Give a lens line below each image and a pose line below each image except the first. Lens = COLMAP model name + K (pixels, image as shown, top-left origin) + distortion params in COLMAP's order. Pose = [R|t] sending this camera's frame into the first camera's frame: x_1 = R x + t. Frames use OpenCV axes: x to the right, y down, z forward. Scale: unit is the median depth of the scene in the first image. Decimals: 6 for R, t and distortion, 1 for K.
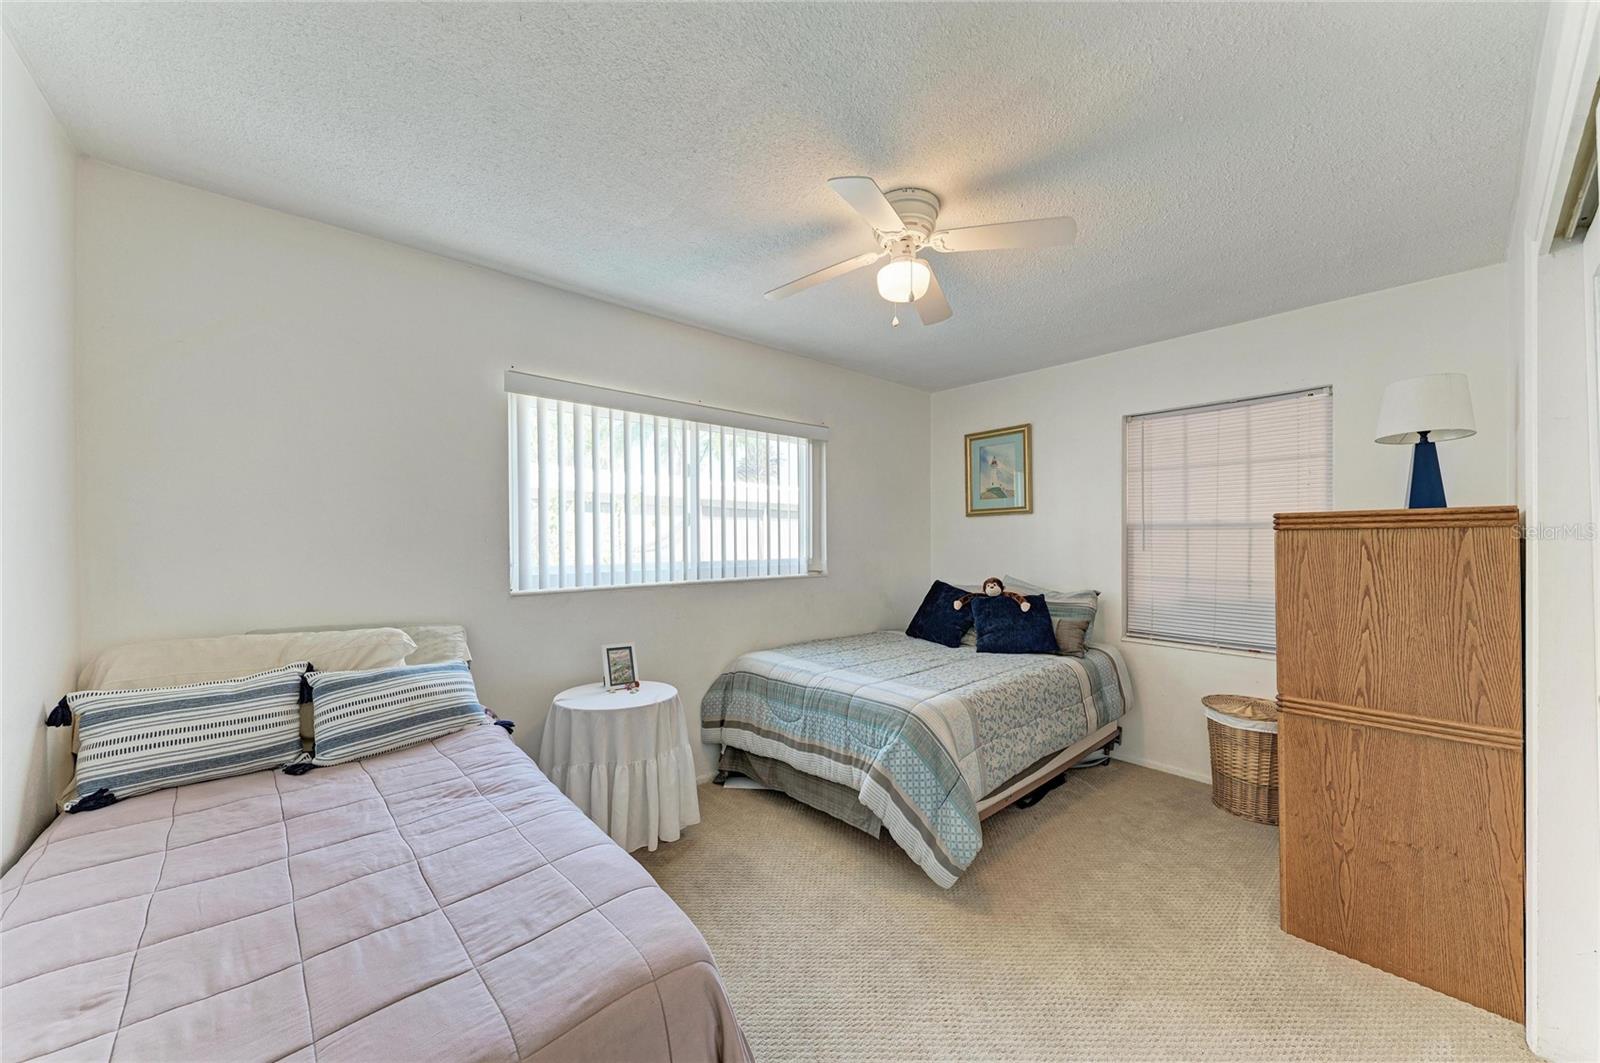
lens RADIAL K [[565.9, 0, 803.3], [0, 565.9, 543.6], [0, 0, 1]] dist [0.001816, -0.000186]
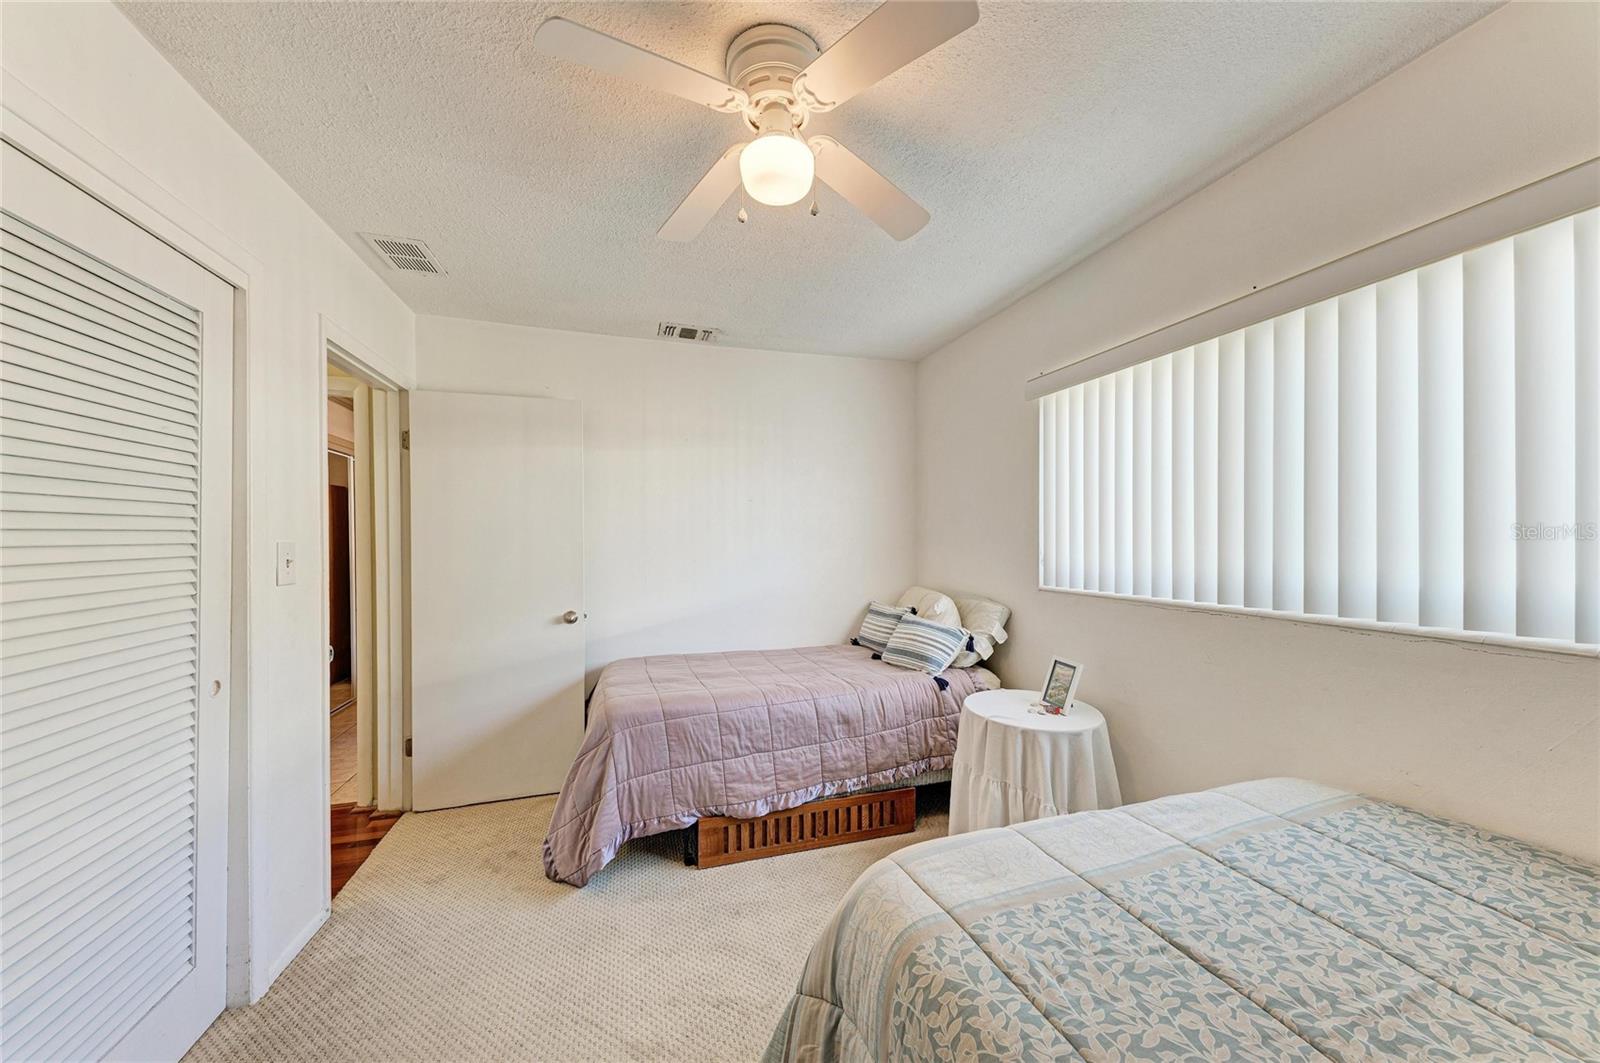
lens RADIAL K [[565.9, 0, 803.3], [0, 565.9, 543.6], [0, 0, 1]] dist [0.001816, -0.000186]
pose [[-0.403420, 0.011136, -0.914947, 0.630604], [0.000160, 0.999927, 0.012100, -0.006265], [0.915015, 0.004735, -0.403392, 1.025100]]
